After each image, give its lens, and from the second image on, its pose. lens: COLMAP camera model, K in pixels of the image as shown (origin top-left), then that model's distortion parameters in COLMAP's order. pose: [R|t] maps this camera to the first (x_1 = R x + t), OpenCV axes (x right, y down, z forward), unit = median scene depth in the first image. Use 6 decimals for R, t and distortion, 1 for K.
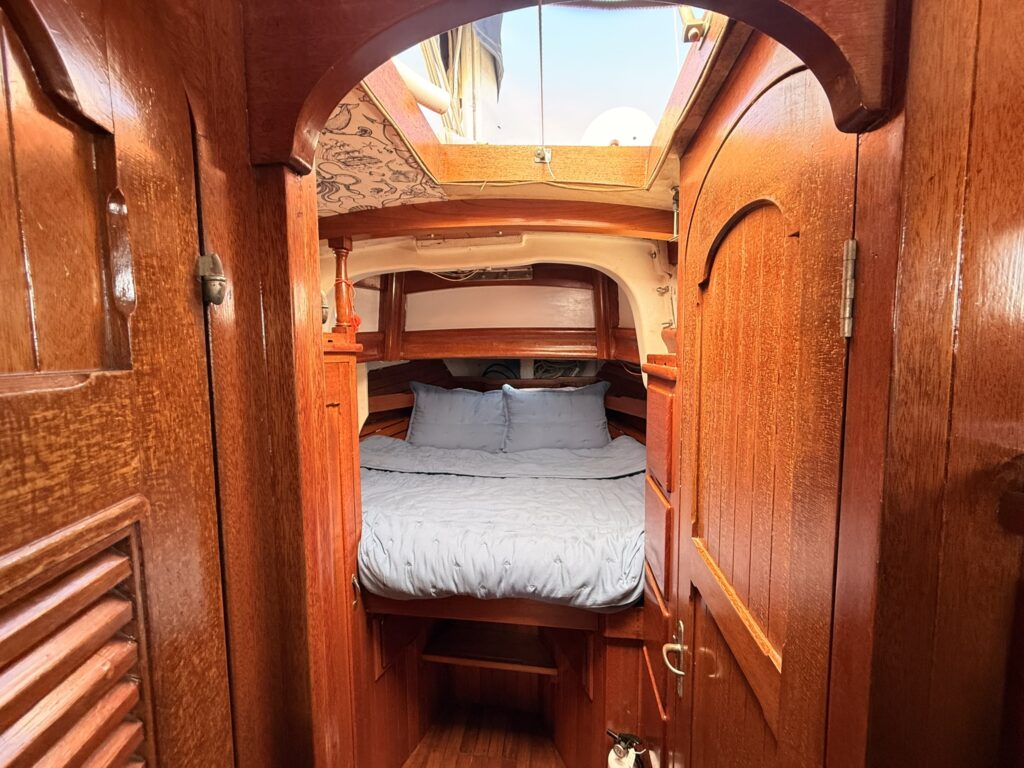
lens RADIAL K [[418.3, 0, 512.1], [0, 418.3, 385.3], [0, 0, 1]] dist [0.000581, 0.000082]
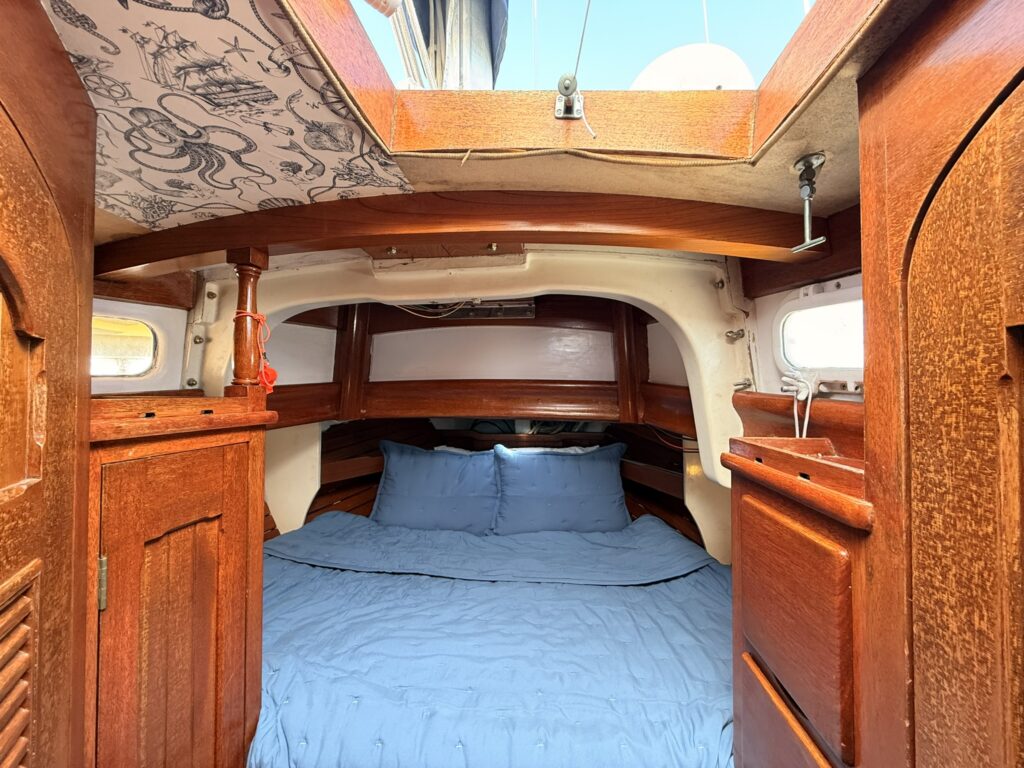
lens RADIAL K [[408.2, 0, 511.2], [0, 408.2, 383.2], [0, 0, 1]] dist [0.002116, -0.000115]
pose [[0.999777, 0.011434, 0.017733, -0.009483], [-0.009692, 0.995394, -0.095378, -0.083981], [-0.018742, 0.095184, 0.995283, 0.359230]]
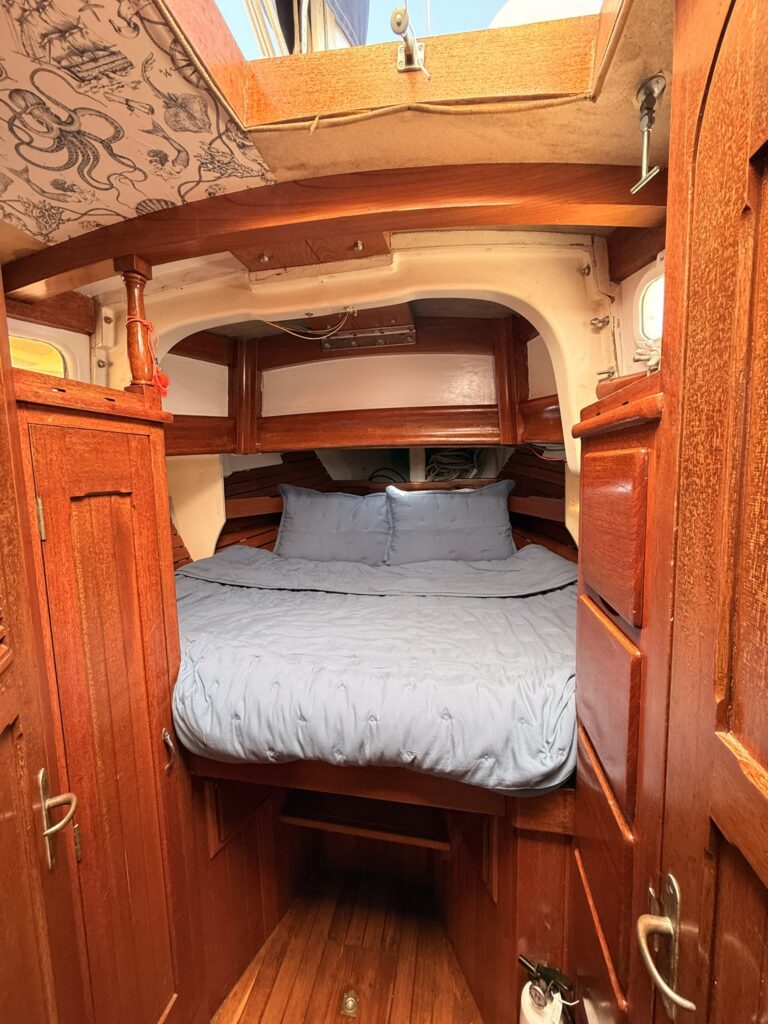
lens RADIAL K [[409.6, 0, 387.4], [0, 409.6, 512.4], [0, 0, 1]] dist [0.002429, 0.000064]
pose [[0.998226, -0.009193, -0.058820, 0.052781], [0.010557, 0.999682, 0.022912, 0.060572], [0.058591, -0.023493, 0.998006, 0.307934]]
